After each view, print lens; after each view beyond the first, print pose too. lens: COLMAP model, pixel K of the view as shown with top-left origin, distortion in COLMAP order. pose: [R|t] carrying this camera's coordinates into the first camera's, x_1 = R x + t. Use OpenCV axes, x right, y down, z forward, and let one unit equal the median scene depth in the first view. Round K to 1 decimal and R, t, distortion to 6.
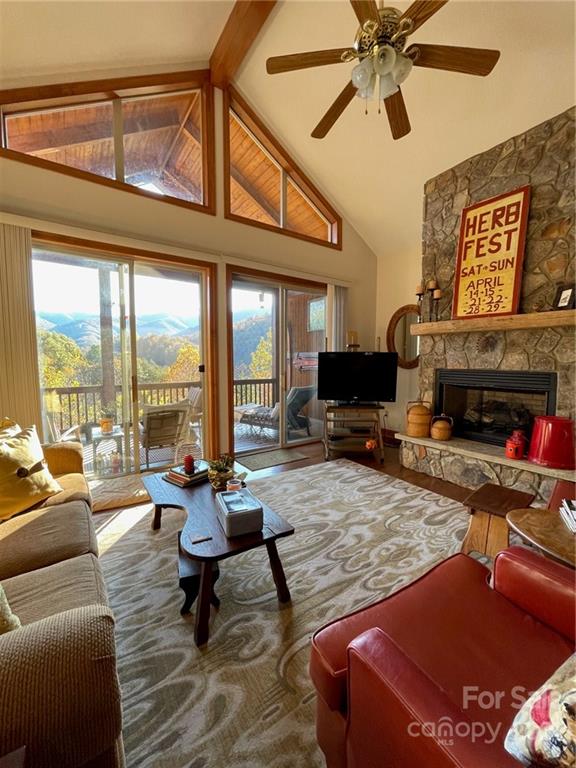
lens RADIAL K [[313.9, 0, 284.6], [0, 313.9, 381.7], [0, 0, 1]] dist [-0.004360, -0.000035]
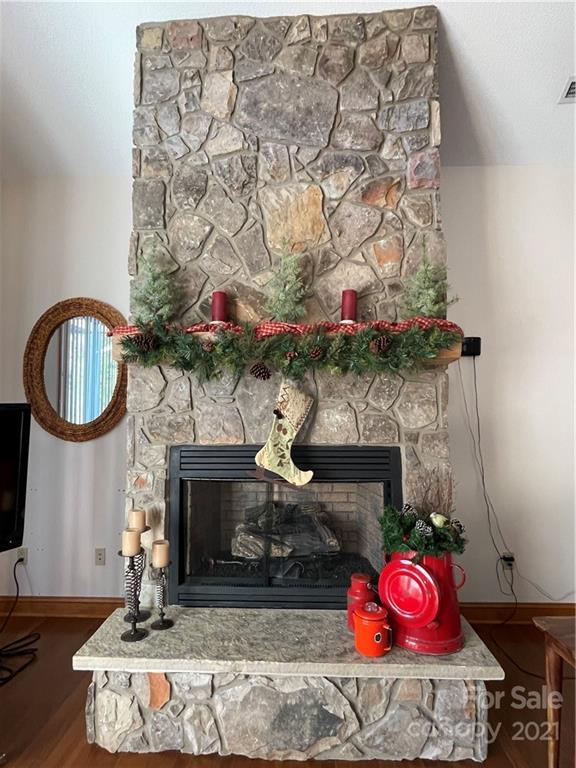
lens RADIAL K [[427.6, 0, 287.8], [0, 427.6, 380.2], [0, 0, 1]] dist [-0.004899, 0.000065]
pose [[0.601647, 0.050058, 0.797192, 0.133800], [0.061303, 0.992197, -0.108568, -0.063017], [-0.796406, 0.114190, 0.593884, 0.590539]]
